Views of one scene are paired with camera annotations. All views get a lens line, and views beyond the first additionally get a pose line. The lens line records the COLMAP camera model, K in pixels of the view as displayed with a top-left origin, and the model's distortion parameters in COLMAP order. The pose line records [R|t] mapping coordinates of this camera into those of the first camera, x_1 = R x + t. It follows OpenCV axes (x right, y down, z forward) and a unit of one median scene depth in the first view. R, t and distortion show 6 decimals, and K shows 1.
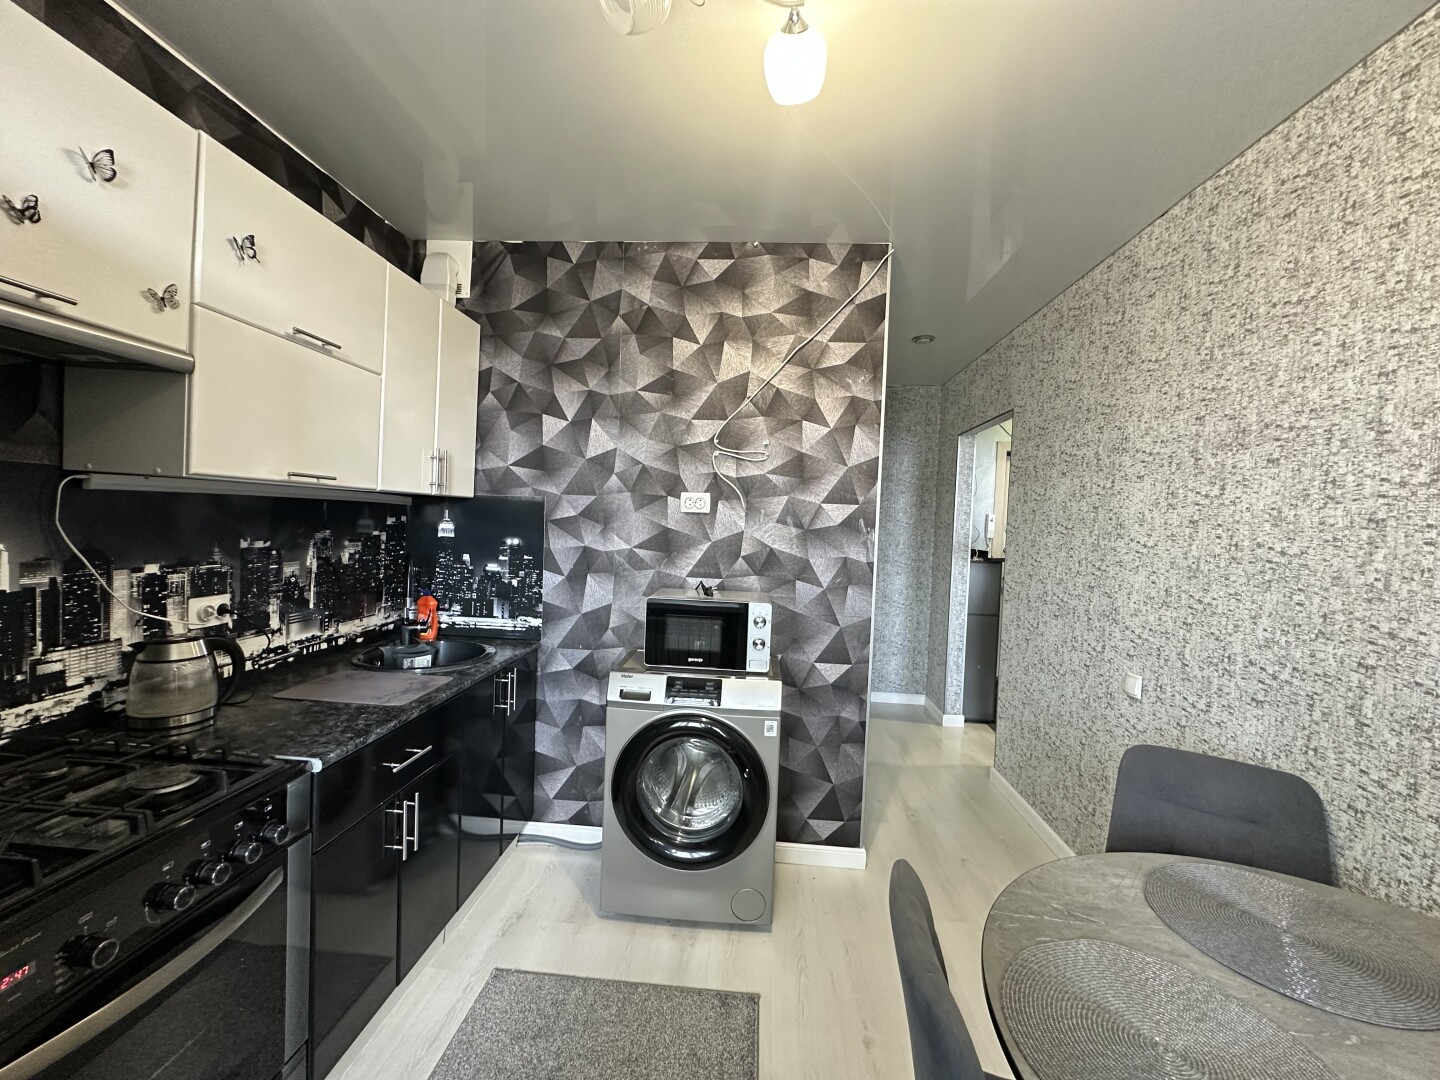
lens RADIAL K [[576.9, 0, 717.0], [0, 576.9, 539.2], [0, 0, 1]] dist [-0.005169, 0.001354]
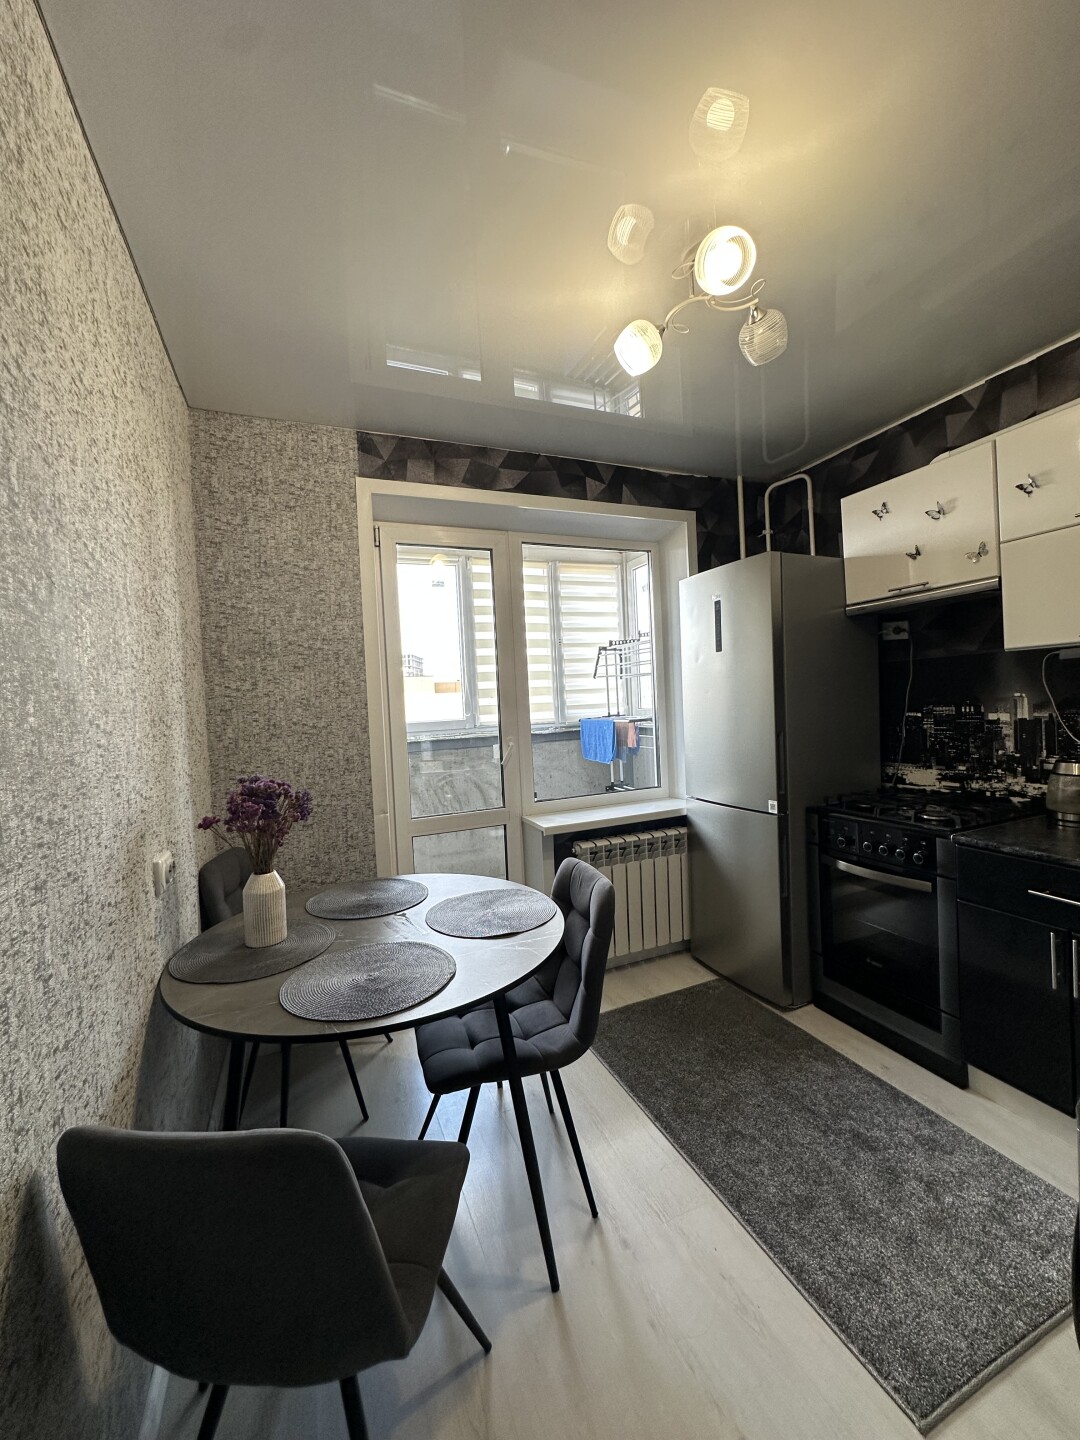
lens RADIAL K [[576.9, 0, 540.3], [0, 576.9, 718.1], [0, 0, 1]] dist [-0.005169, 0.001354]
pose [[-0.891358, 0.015609, -0.453032, 0.515743], [-0.001745, 0.999281, 0.037865, 0.010082], [0.453297, 0.034542, -0.890690, 0.986269]]
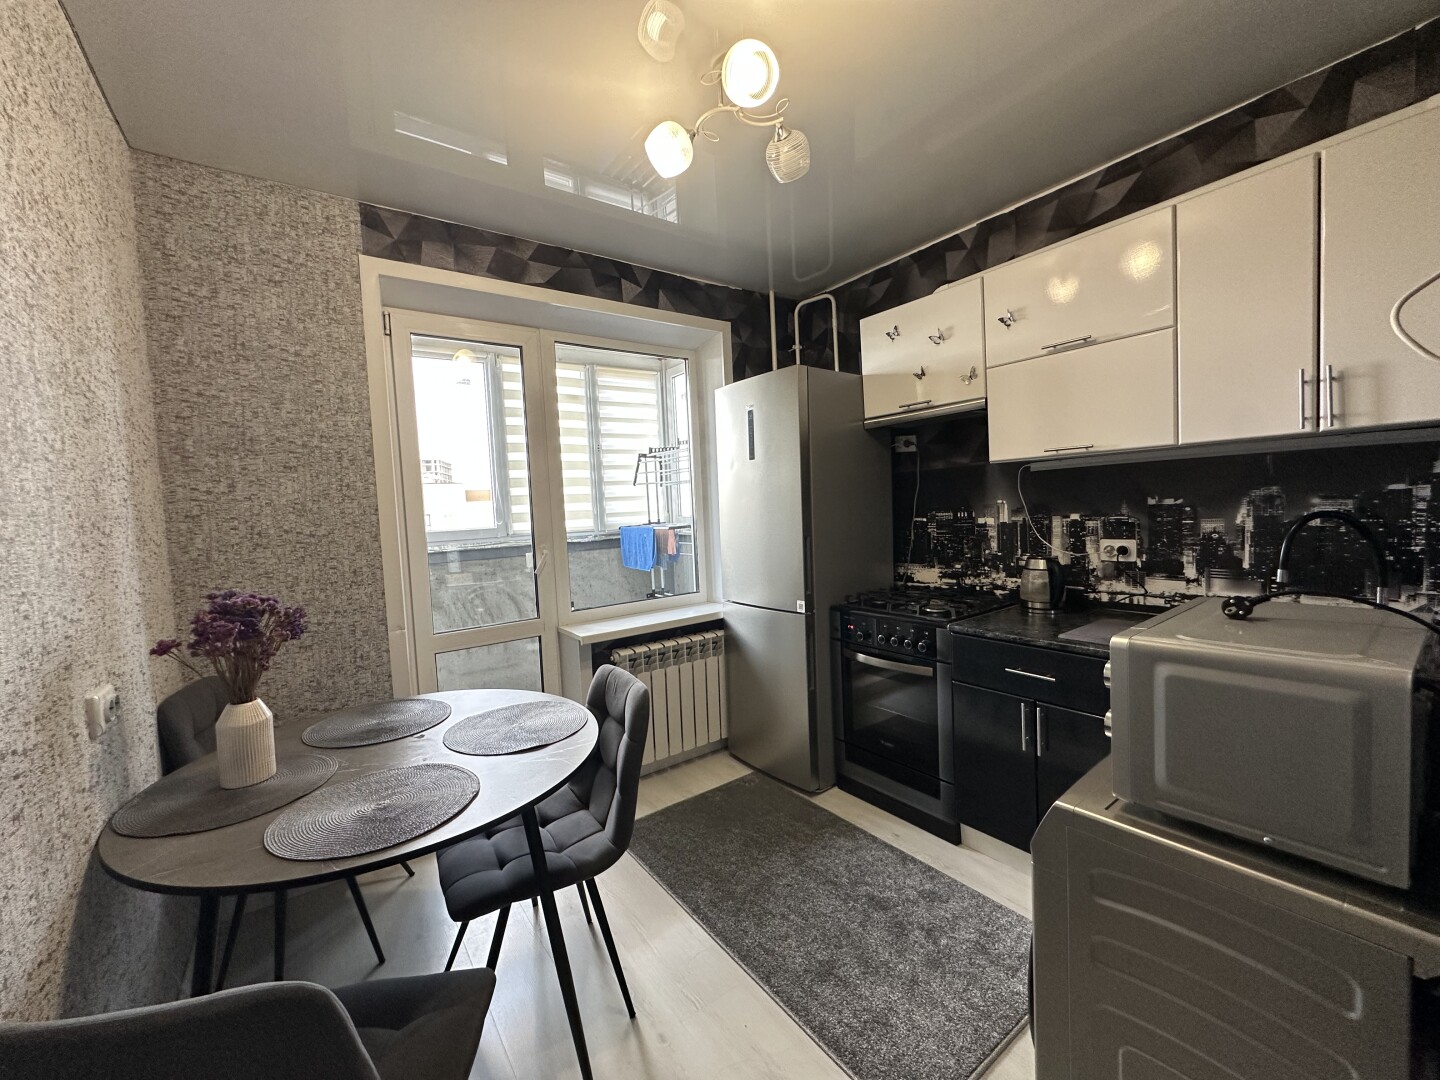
lens RADIAL K [[576.9, 0, 715.9], [0, 576.9, 538.3], [0, 0, 1]] dist [-0.005169, 0.001354]
pose [[-0.765602, 0.033515, -0.642441, 0.505495], [-0.003742, 0.998393, 0.056544, 0.015947], [0.643304, 0.045695, -0.764246, 0.990592]]
